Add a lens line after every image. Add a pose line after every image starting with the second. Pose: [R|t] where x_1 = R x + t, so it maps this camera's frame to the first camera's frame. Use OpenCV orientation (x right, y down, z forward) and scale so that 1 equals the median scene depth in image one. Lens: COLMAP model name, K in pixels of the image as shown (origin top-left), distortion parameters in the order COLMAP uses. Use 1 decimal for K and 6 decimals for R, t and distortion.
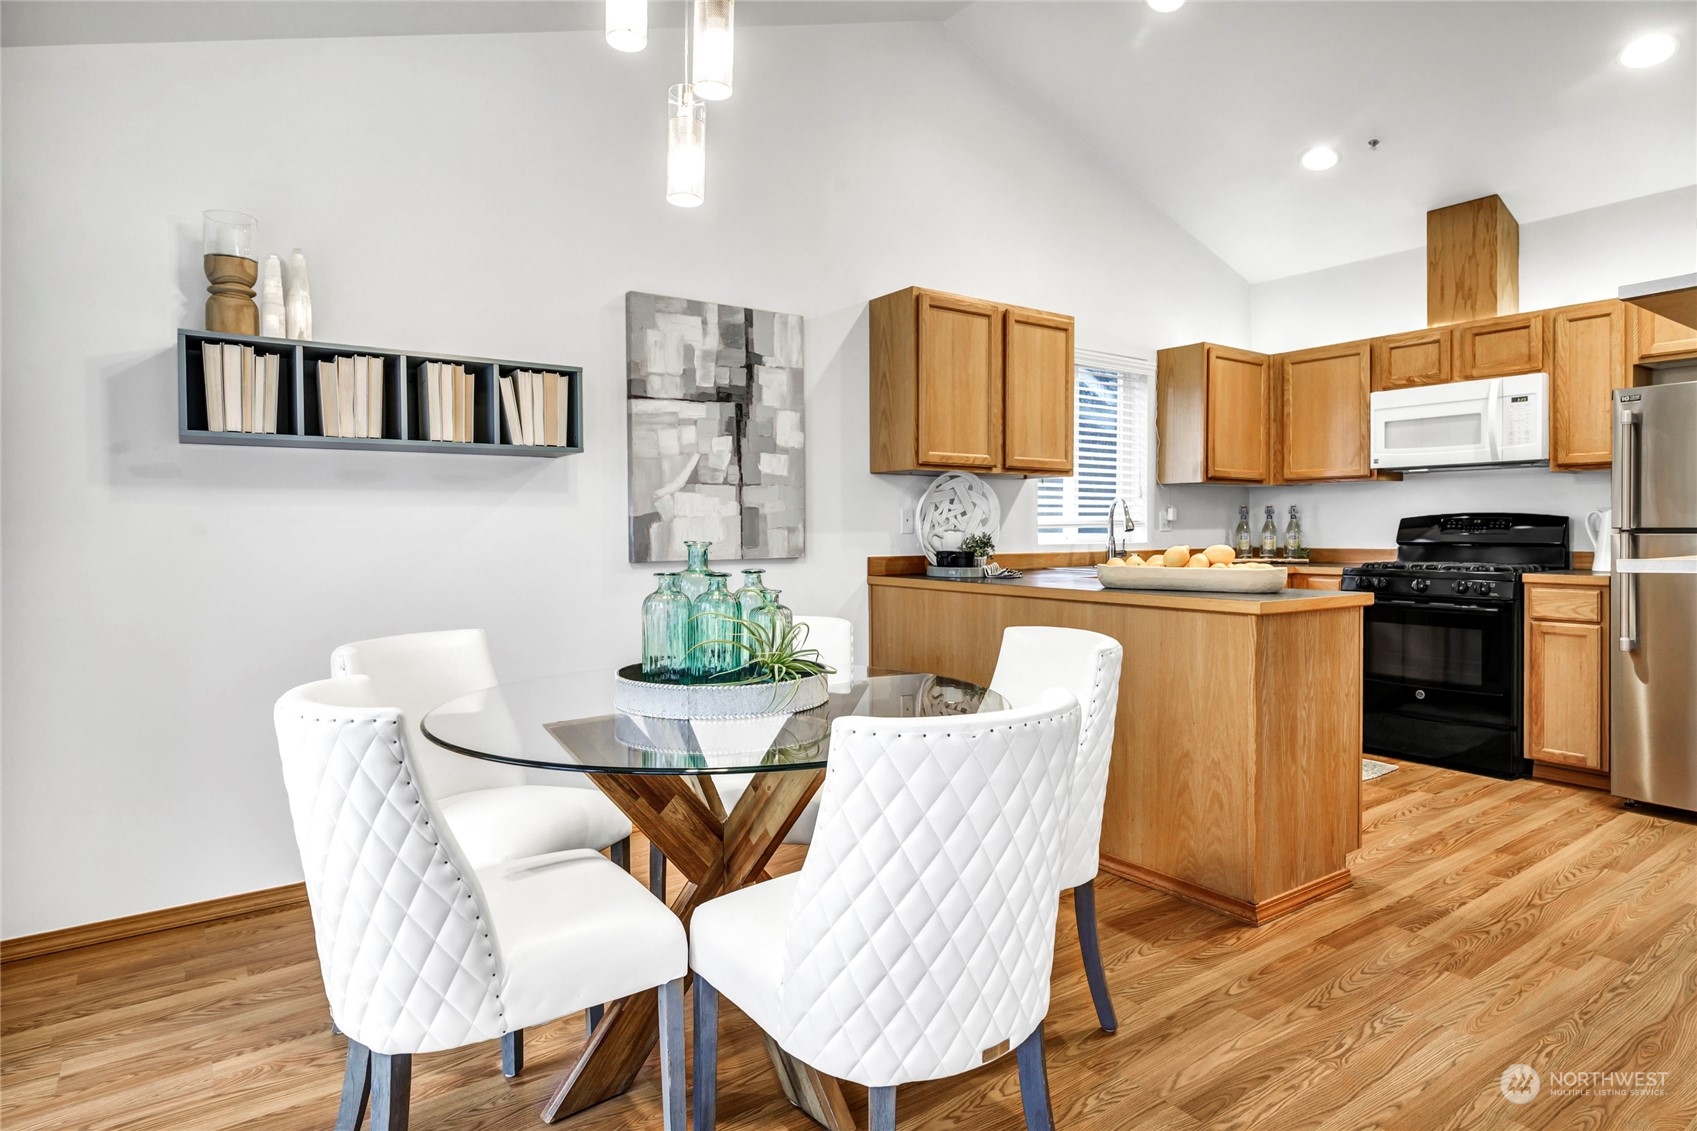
lens RADIAL K [[853.8, 0, 844.1], [0, 853.8, 535.5], [0, 0, 1]] dist [-0.002270, -0.000755]
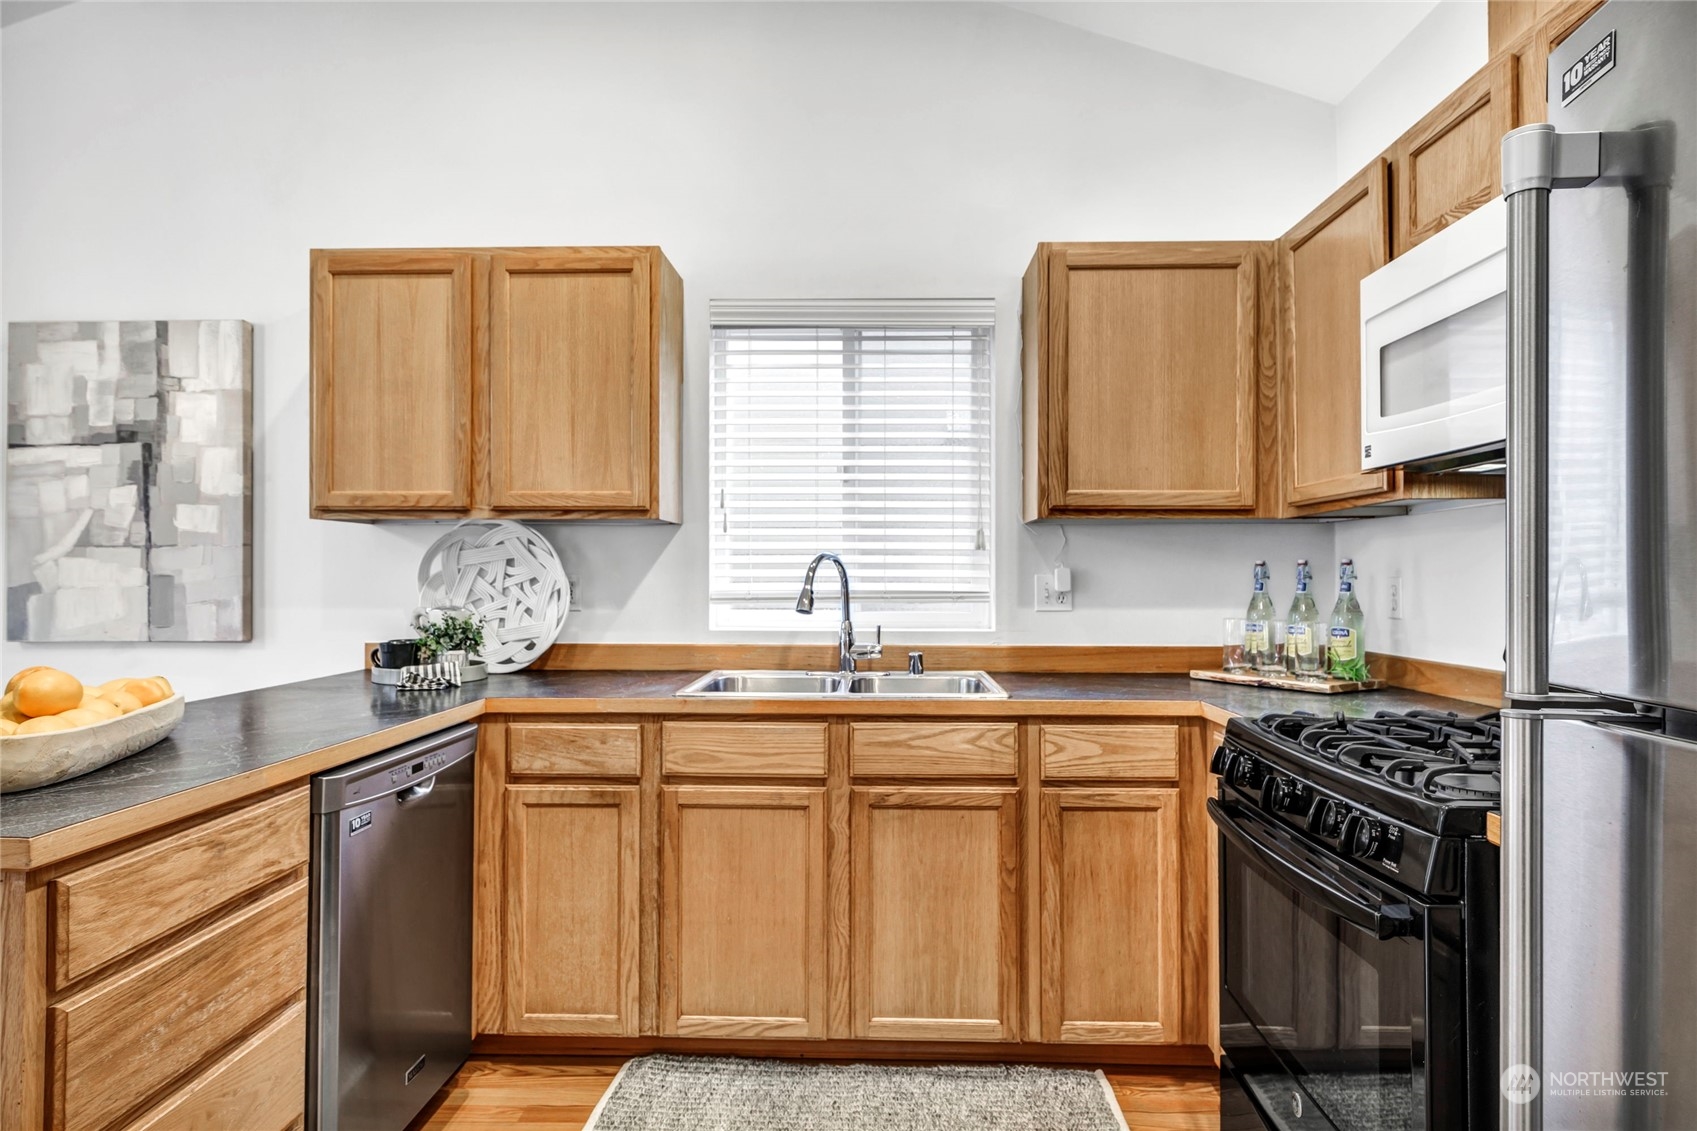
lens RADIAL K [[881.1, 0, 848.5], [0, 881.1, 565.5], [0, 0, 1]] dist [0.003982, -0.000397]
pose [[0.820683, -0.002472, -0.571378, 0.748869], [-0.009113, 0.999807, -0.017415, -0.029040], [0.571310, 0.019499, 0.820502, 0.605678]]
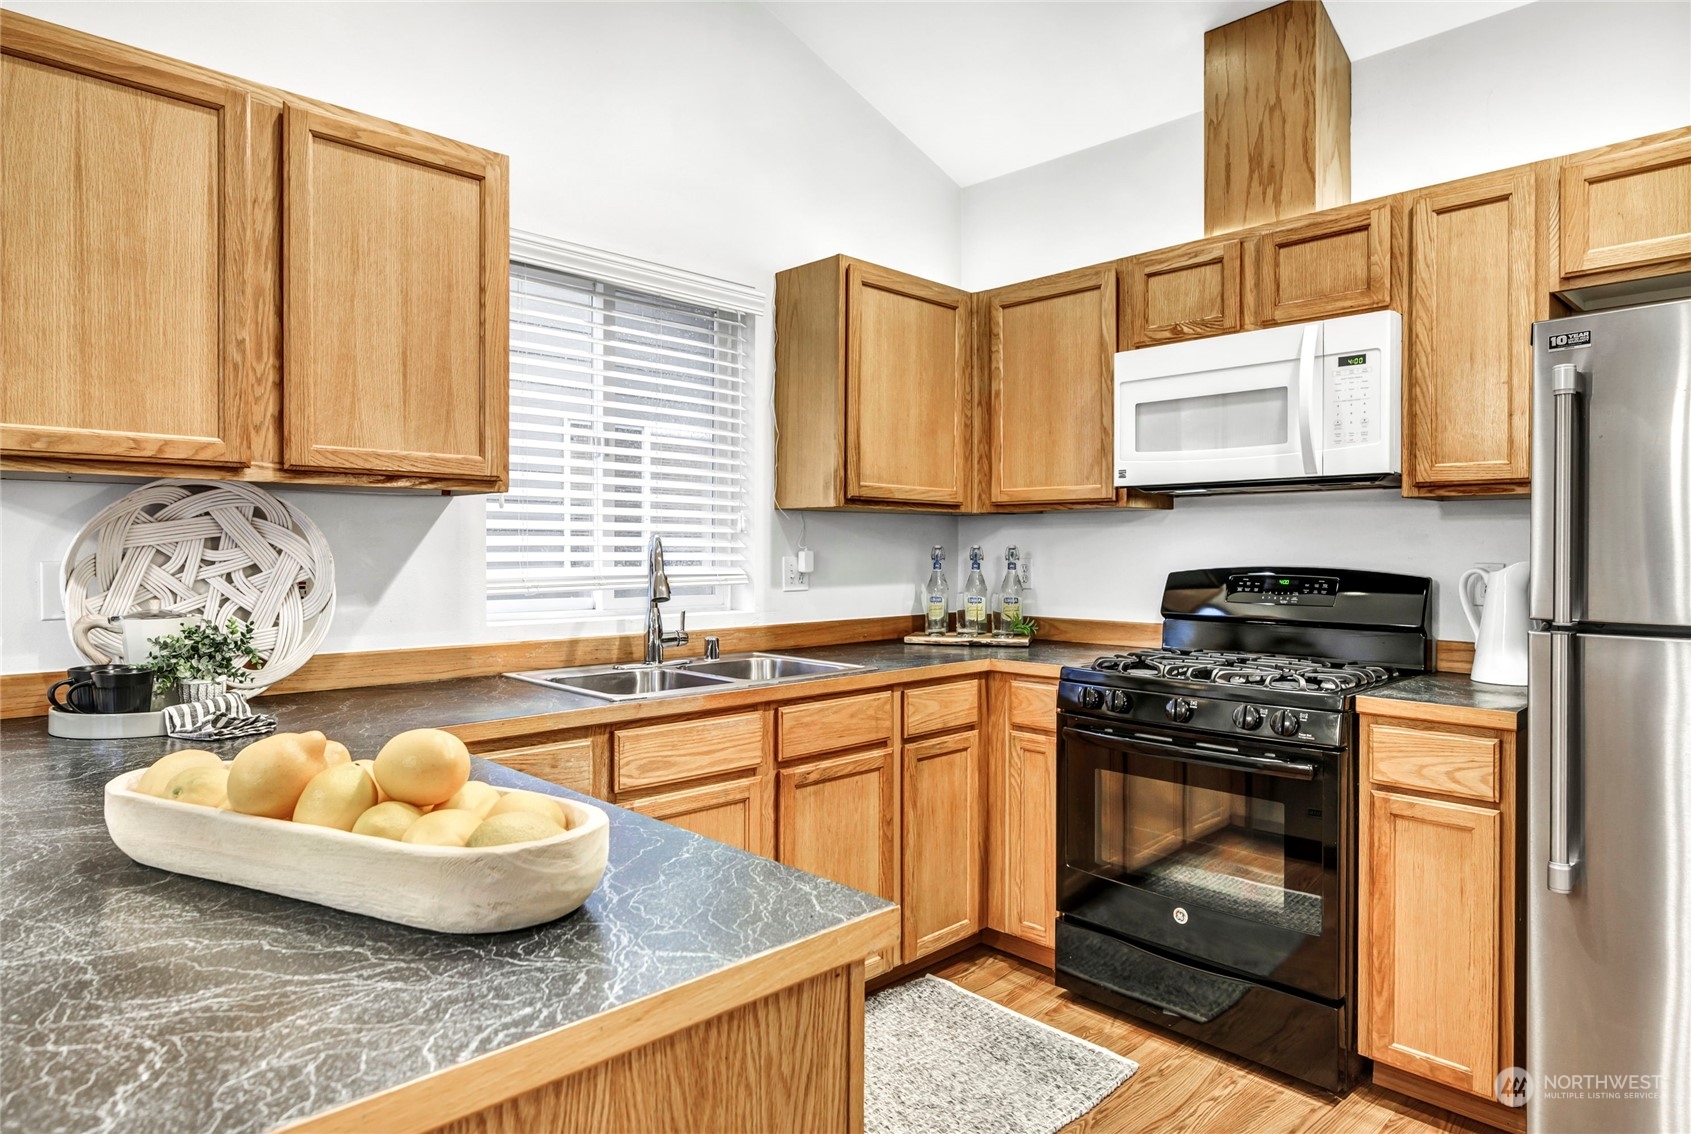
lens RADIAL K [[948.6, 0, 816.4], [0, 948.6, 555.4], [0, 0, 1]] dist [-0.002427, -0.001067]
pose [[0.987406, 0.004899, 0.158133, 0.370029], [-0.004484, 0.999985, -0.002985, -0.034452], [-0.158145, 0.002239, 0.987413, 0.469773]]
